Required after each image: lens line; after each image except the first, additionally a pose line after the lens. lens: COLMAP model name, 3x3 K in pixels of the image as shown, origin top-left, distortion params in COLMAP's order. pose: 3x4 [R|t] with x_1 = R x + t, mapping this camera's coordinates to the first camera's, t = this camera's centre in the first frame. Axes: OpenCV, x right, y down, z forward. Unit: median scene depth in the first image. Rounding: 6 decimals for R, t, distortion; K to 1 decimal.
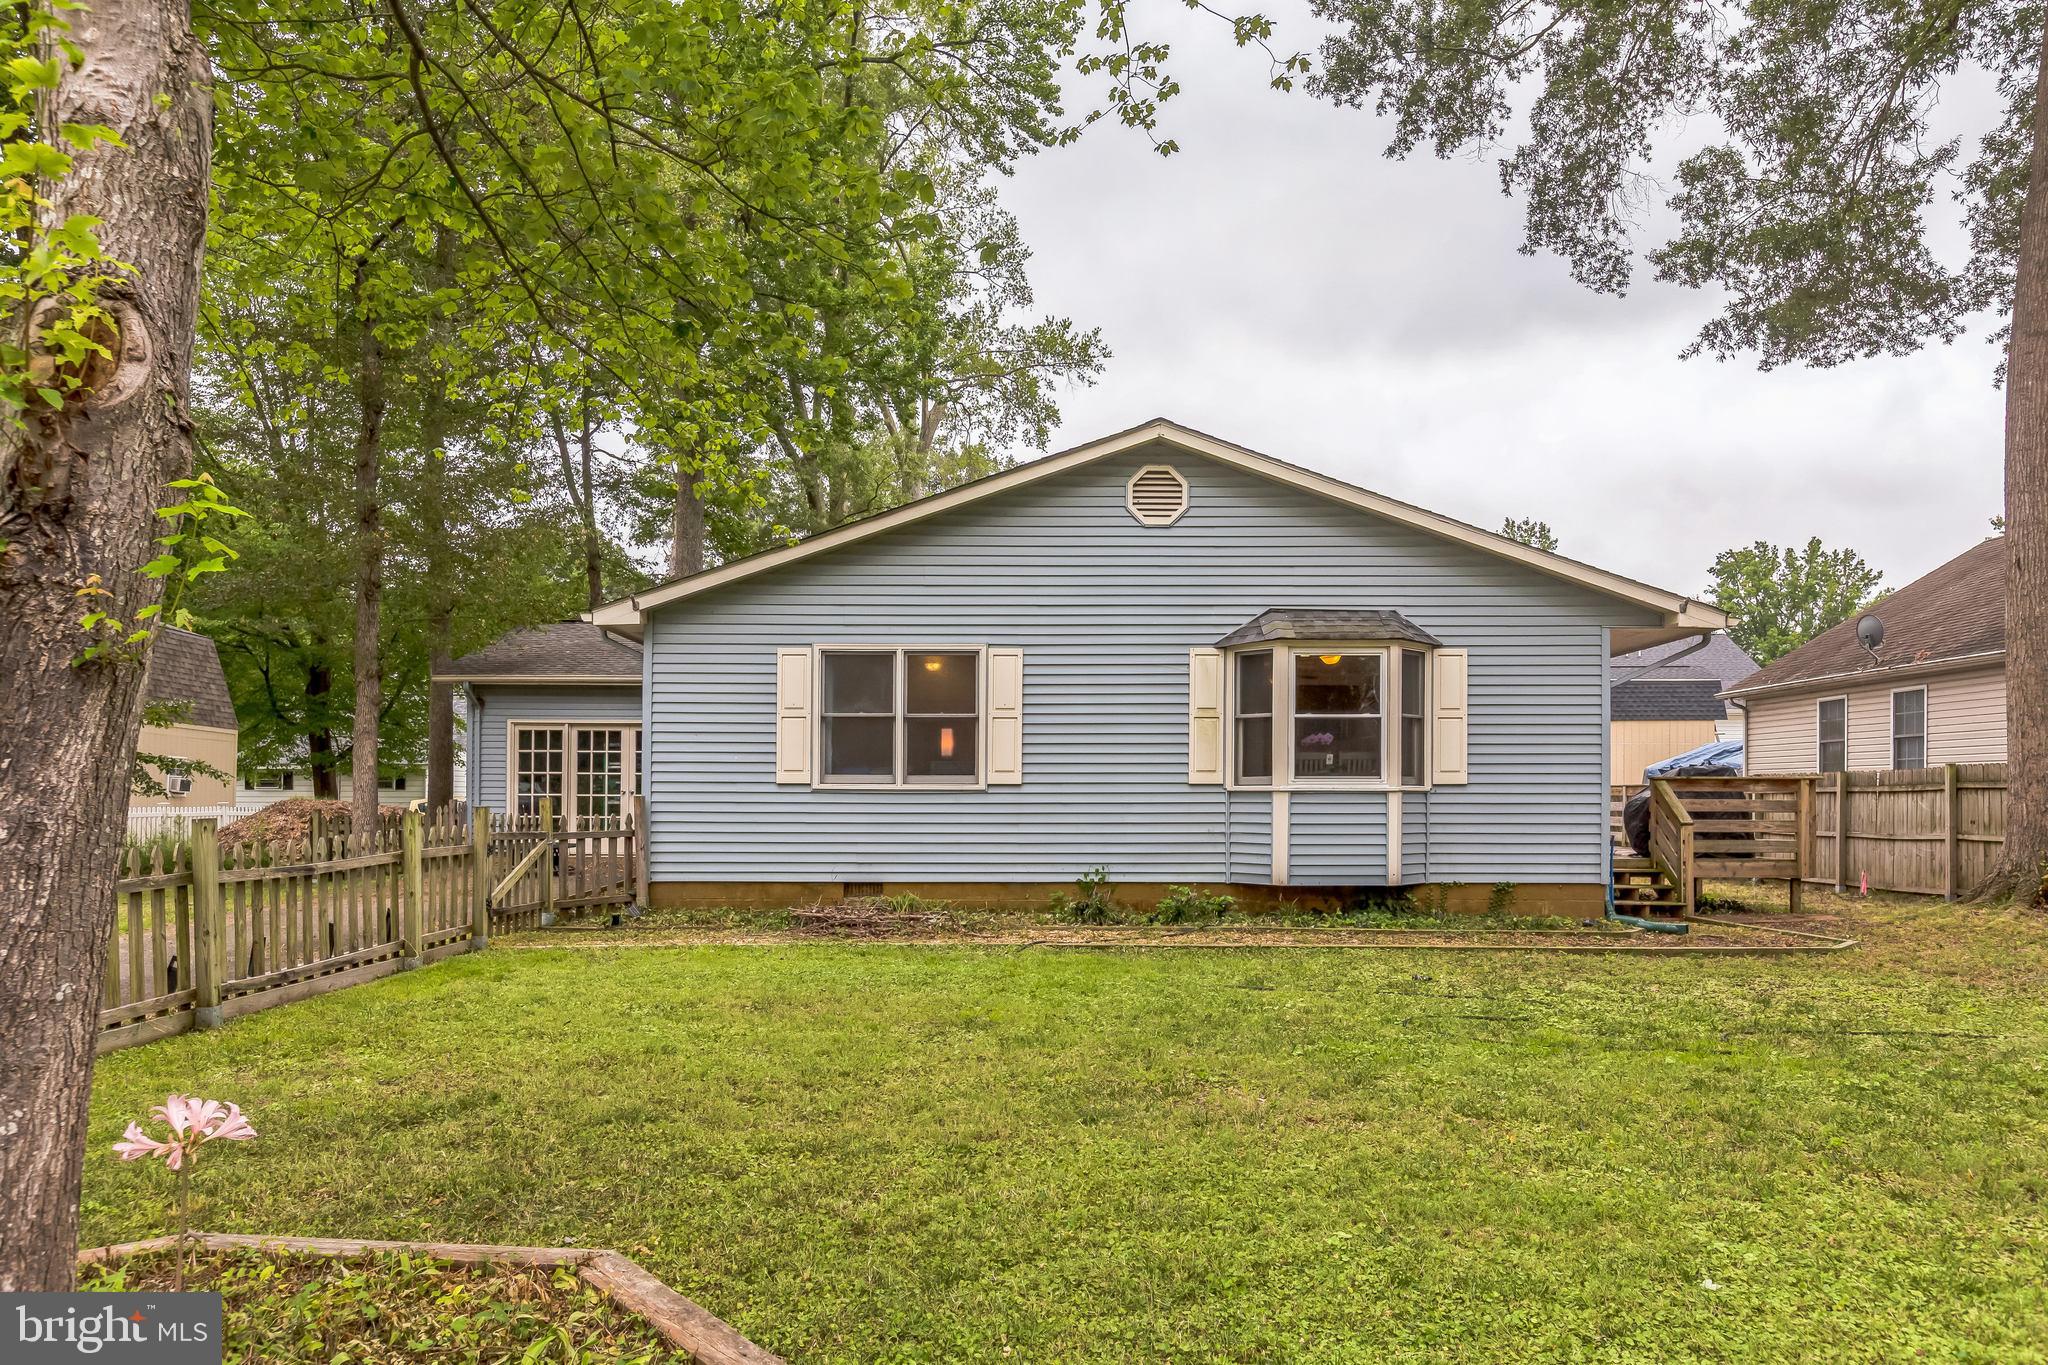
lens RADIAL K [[1344.3, 0, 1020.6], [0, 1344.3, 786.9], [0, 0, 1]] dist [-0.003538, 0.000187]
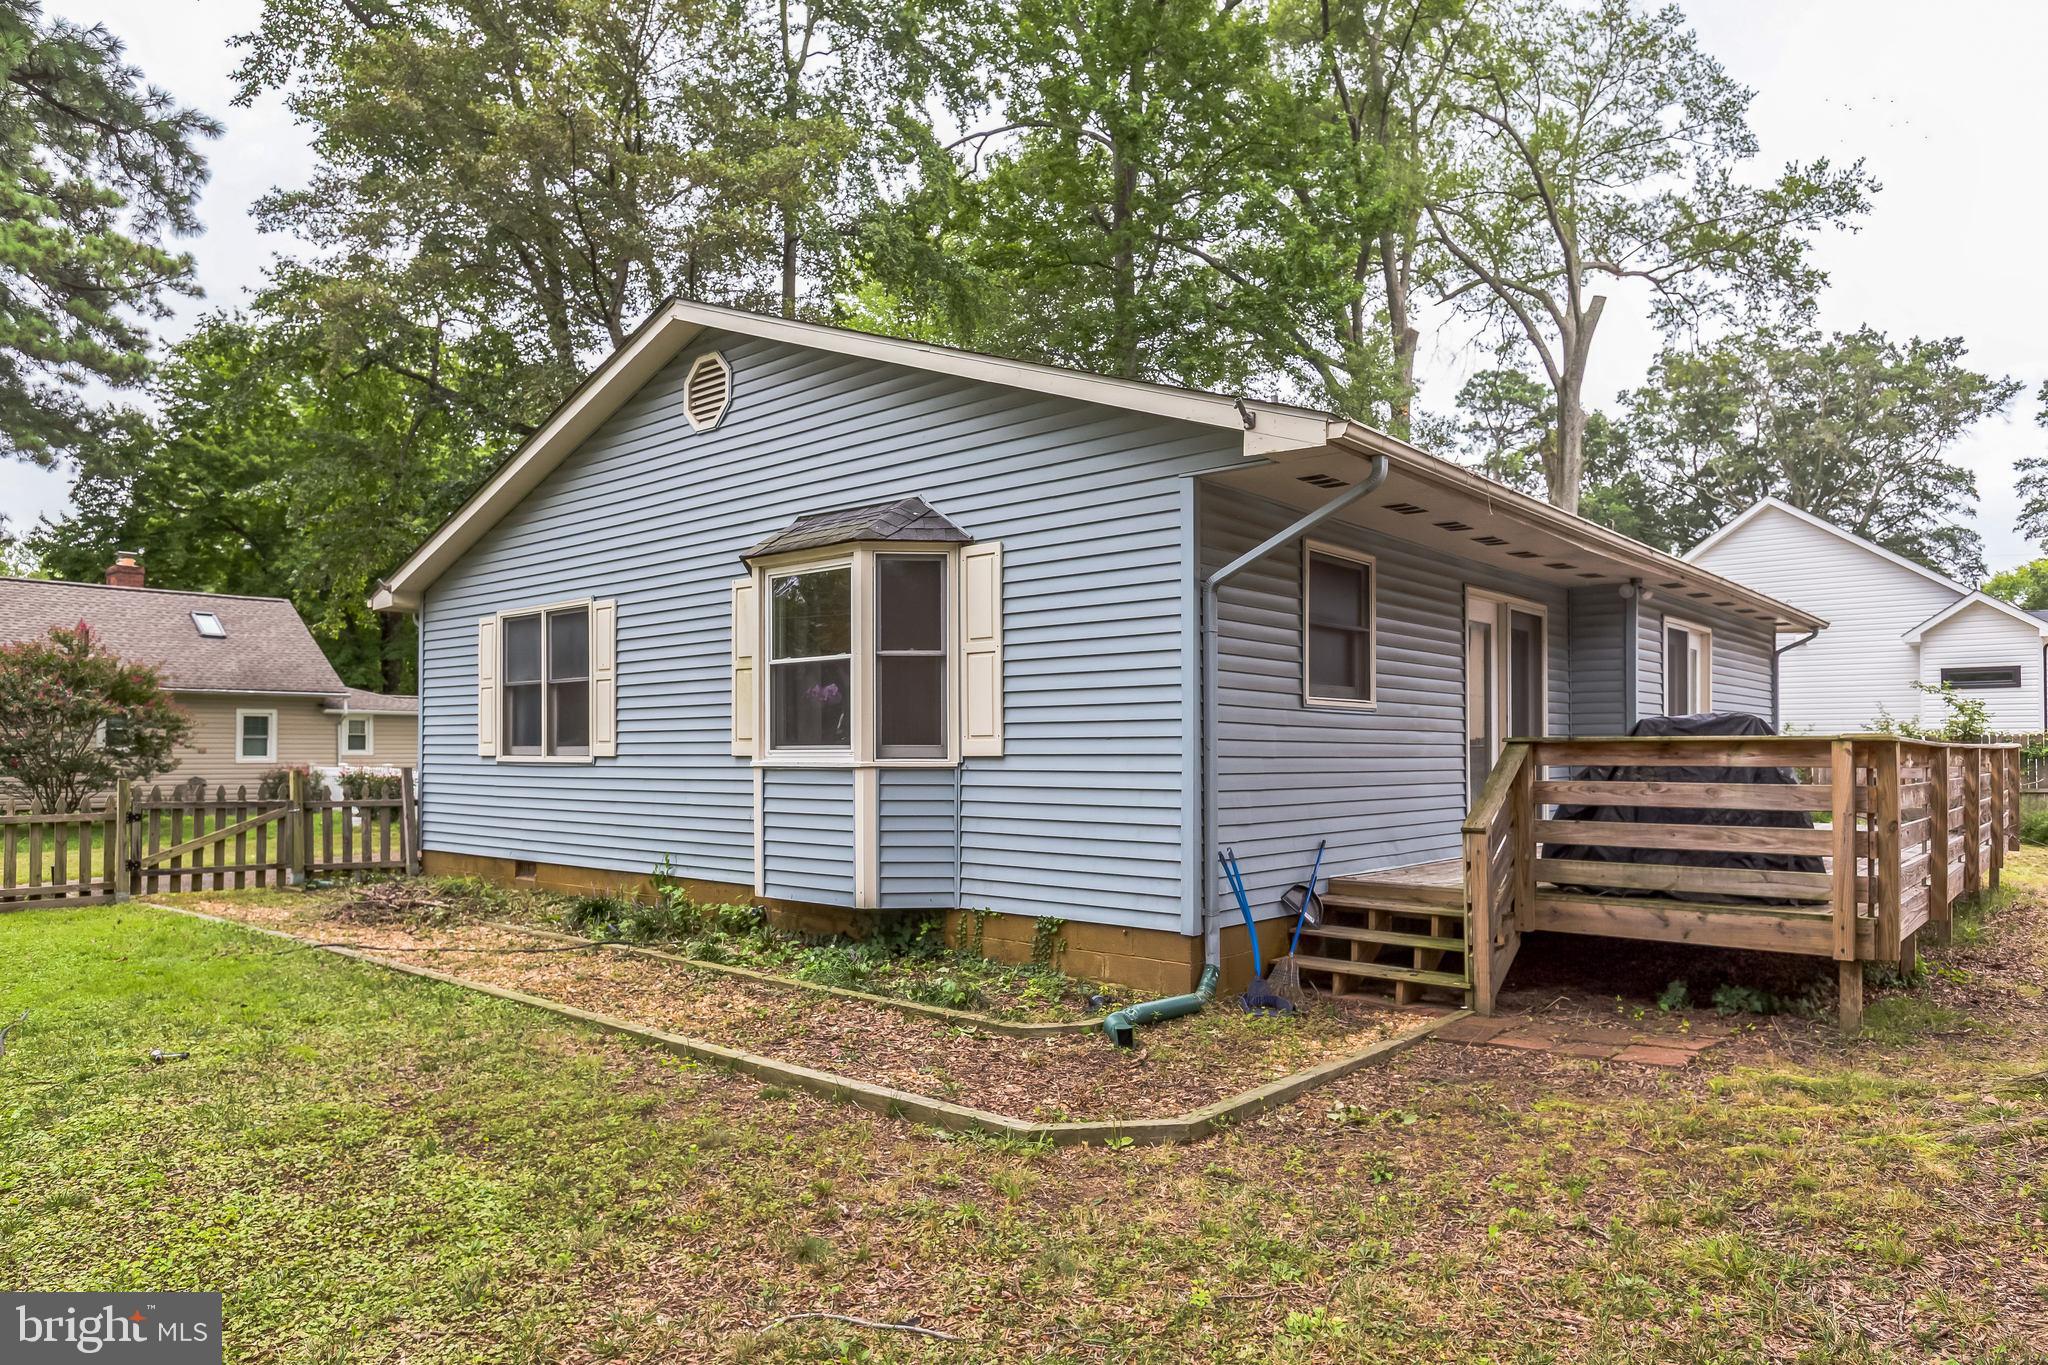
lens RADIAL K [[1266.9, 0, 1016.2], [0, 1266.9, 702.6], [0, 0, 1]] dist [0.001429, -0.000024]
pose [[0.755531, -0.028191, -0.654507, 0.724349], [0.007732, 0.999388, -0.034120, -0.006735], [0.655068, 0.020718, 0.755286, 0.554493]]
